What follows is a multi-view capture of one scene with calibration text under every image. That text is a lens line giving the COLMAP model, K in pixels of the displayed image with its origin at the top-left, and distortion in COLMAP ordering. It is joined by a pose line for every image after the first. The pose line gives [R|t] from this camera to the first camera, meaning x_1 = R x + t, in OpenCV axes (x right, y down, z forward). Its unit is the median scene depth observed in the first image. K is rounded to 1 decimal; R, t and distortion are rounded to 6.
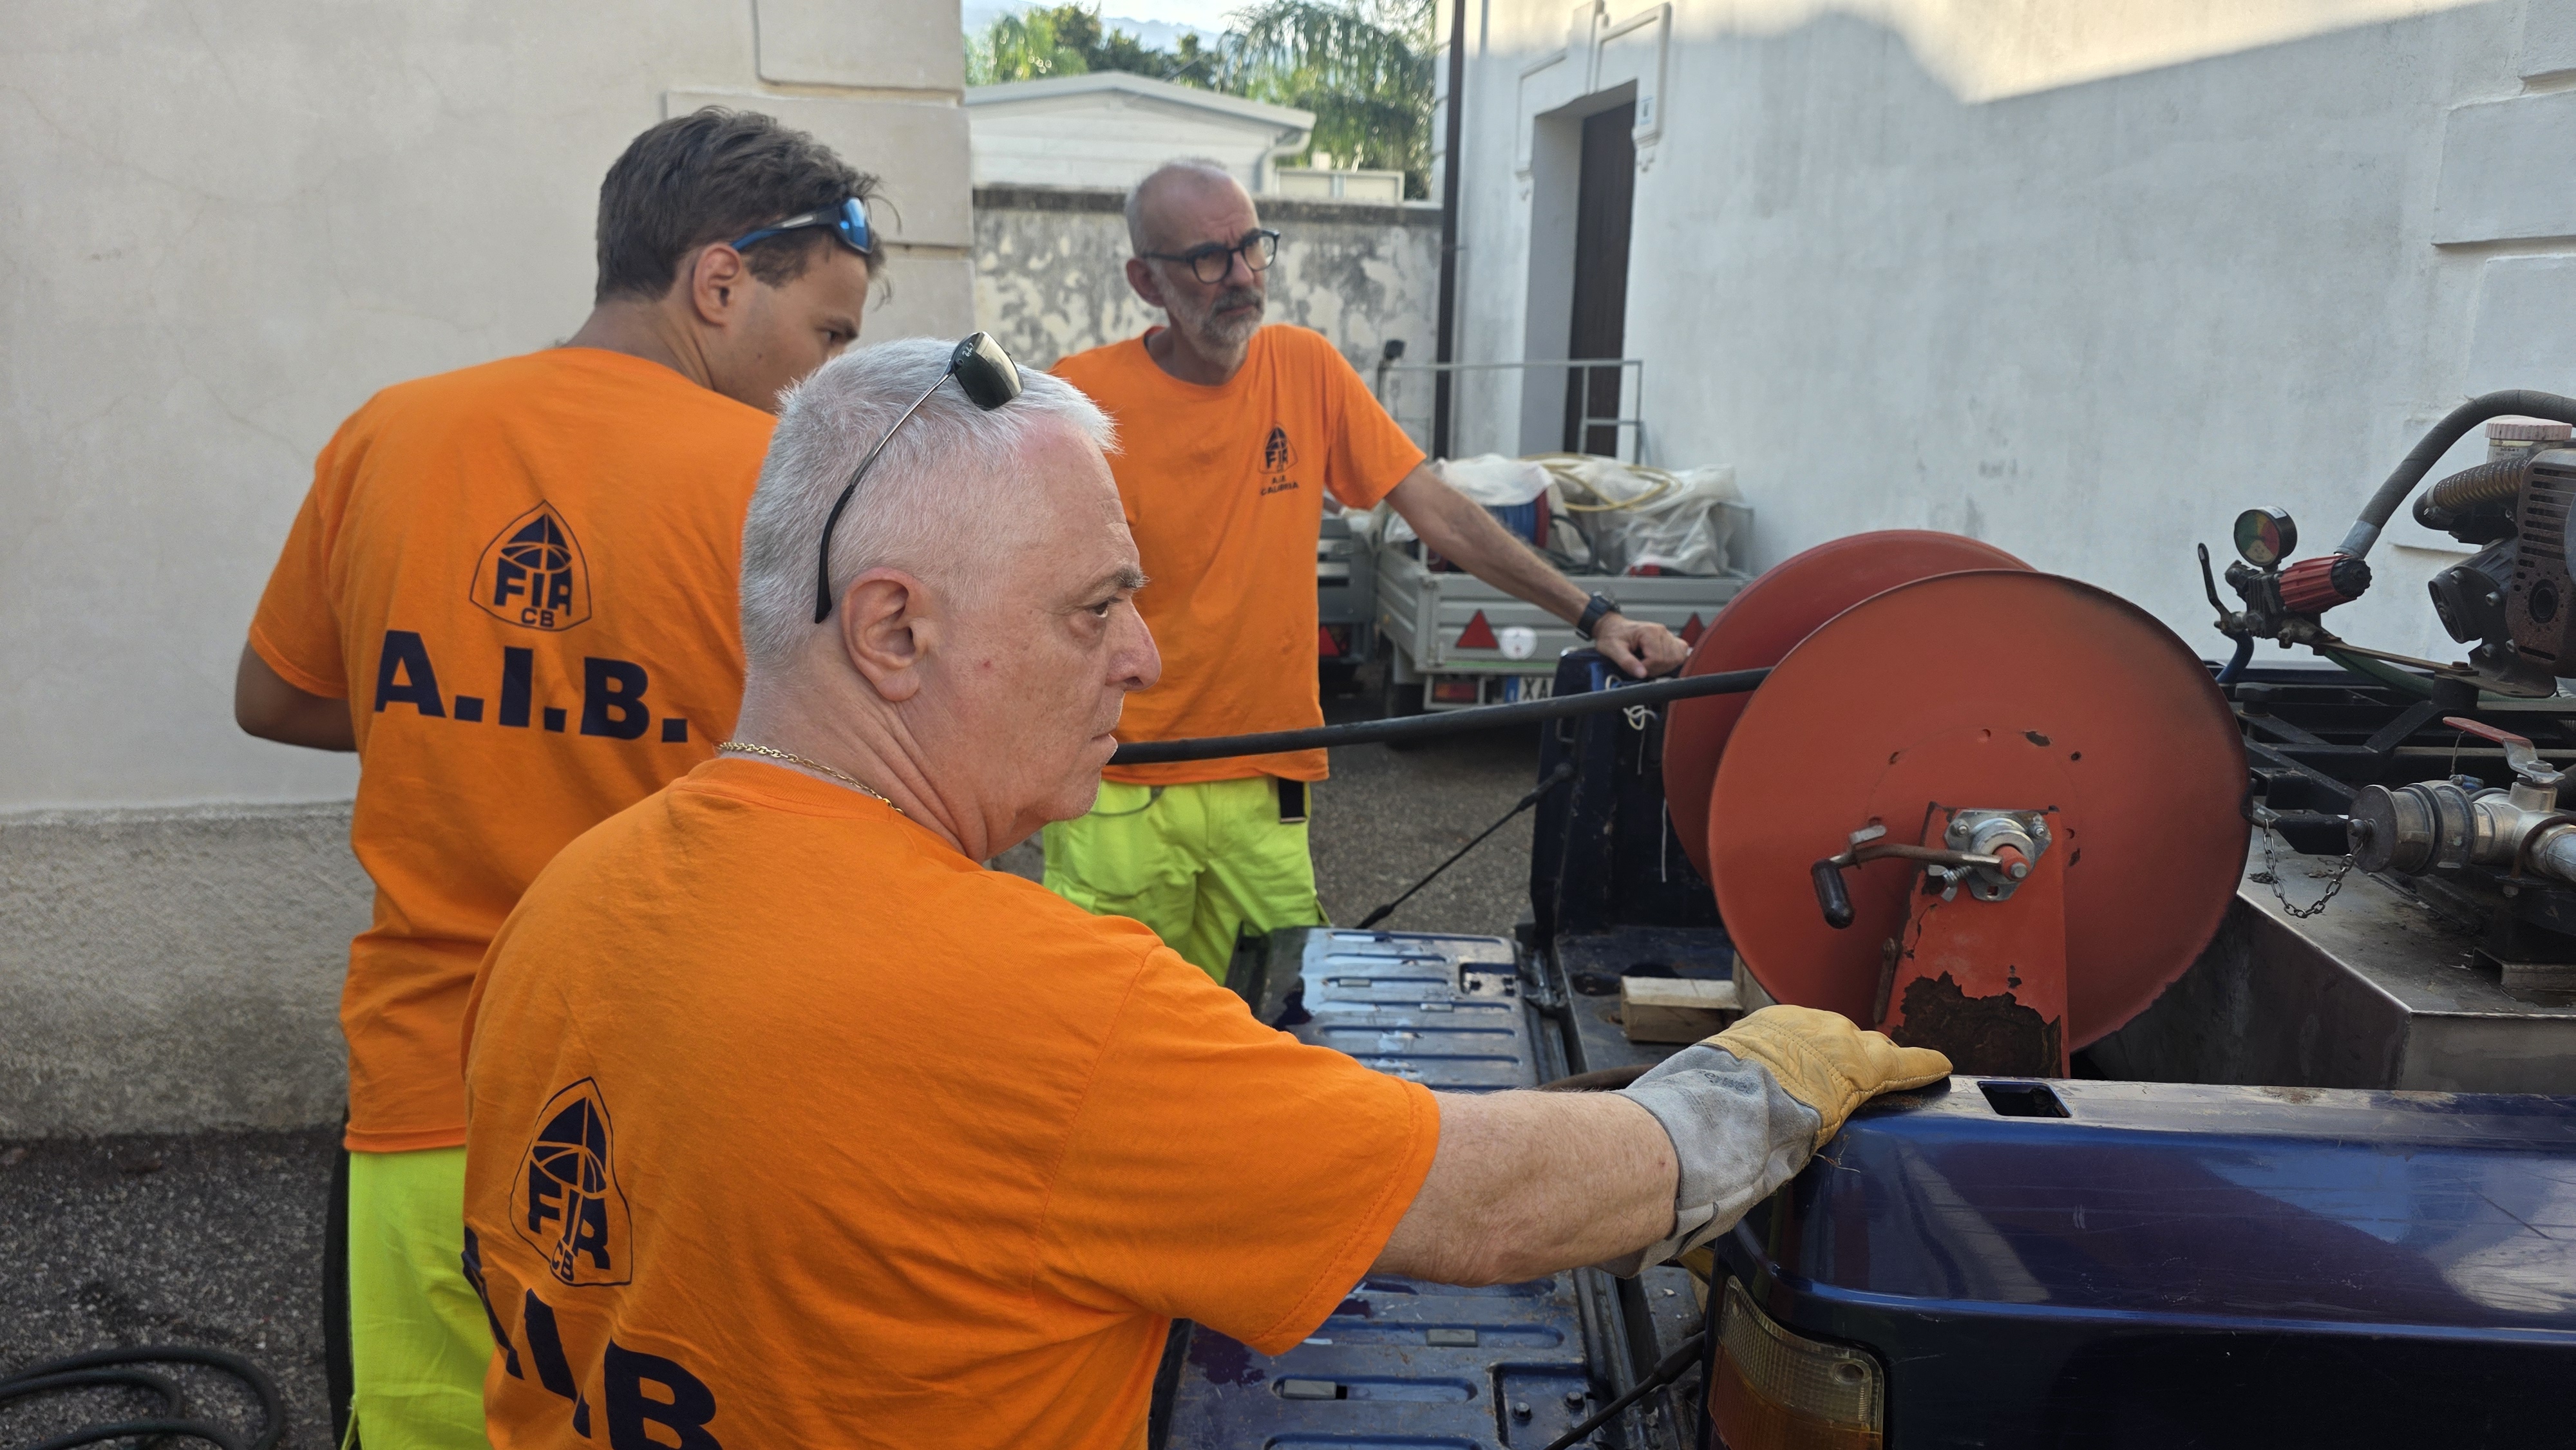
lens RADIAL K [[1745.7, 0, 1287.5], [0, 1745.7, 774.2], [0, 0, 1]] dist [0.049384, -0.043762]
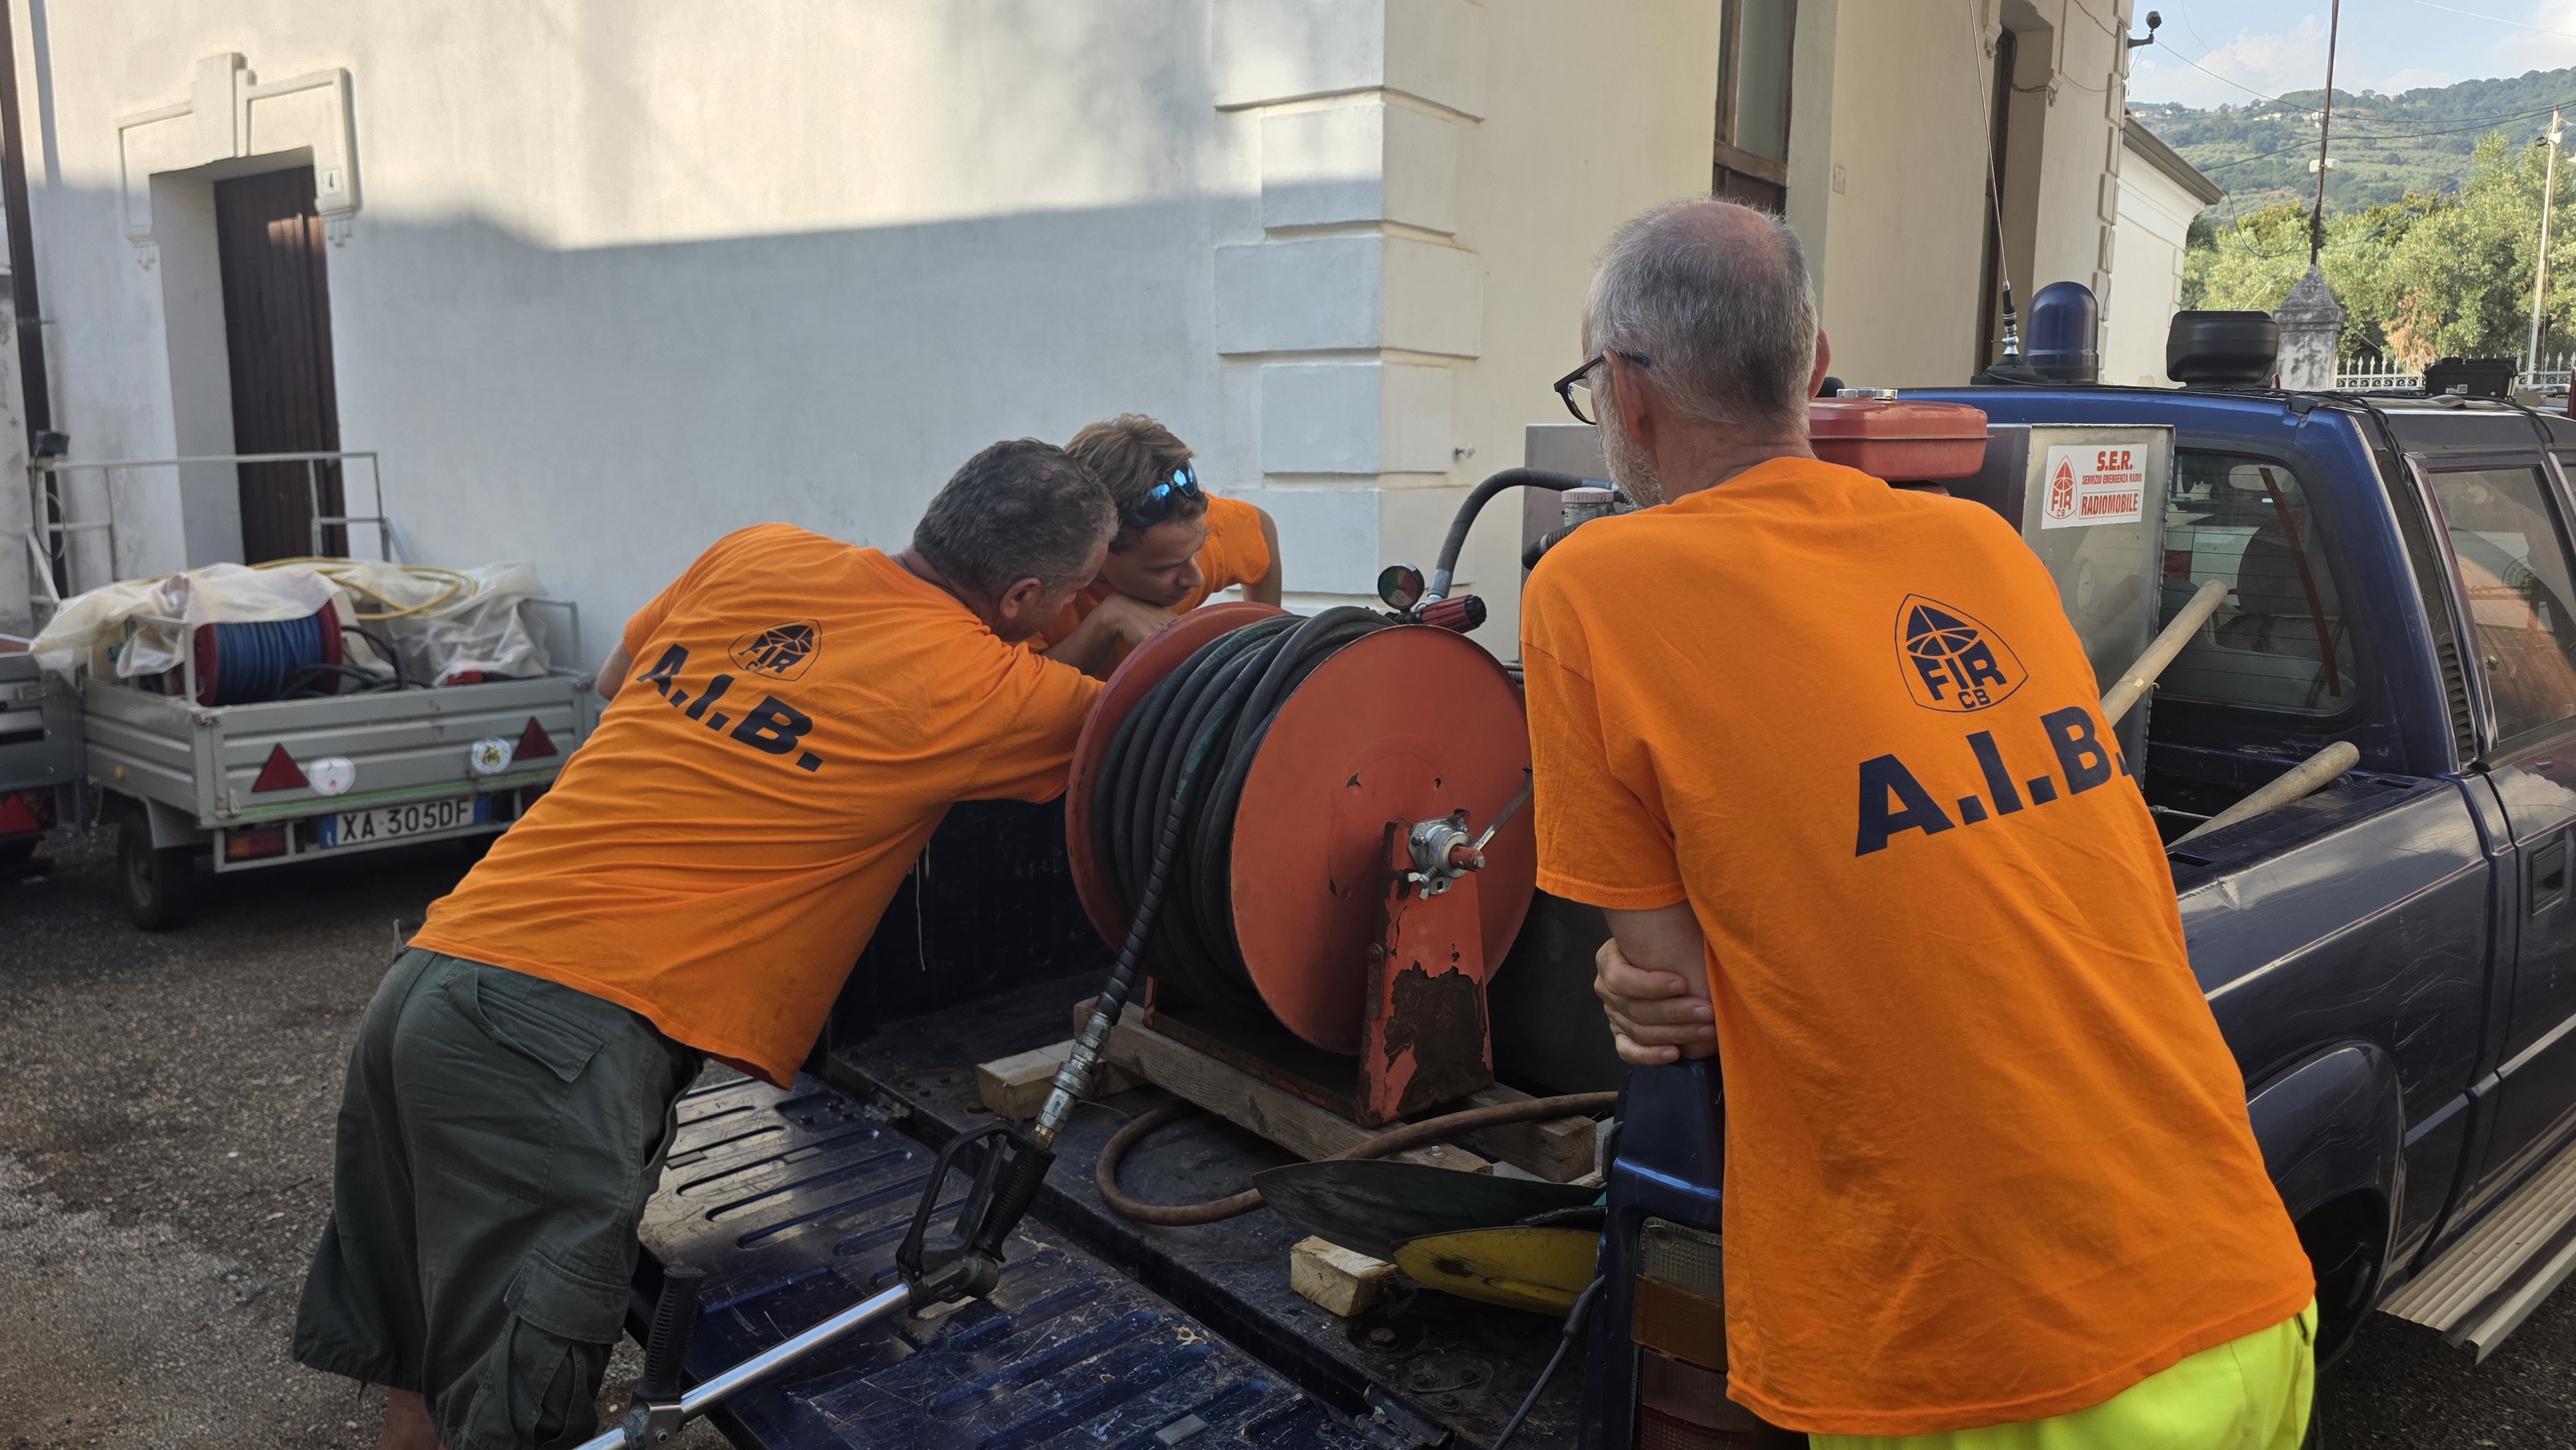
lens RADIAL K [[1745.6, 0, 1283.7], [0, 1745.6, 718.4], [0, 0, 1]] dist [0.051194, -0.059858]
pose [[0.718274, -0.122661, 0.684863, -0.119500], [0.176190, 0.984320, -0.008491, -0.013245], [-0.673082, 0.126764, 0.728623, 0.051446]]
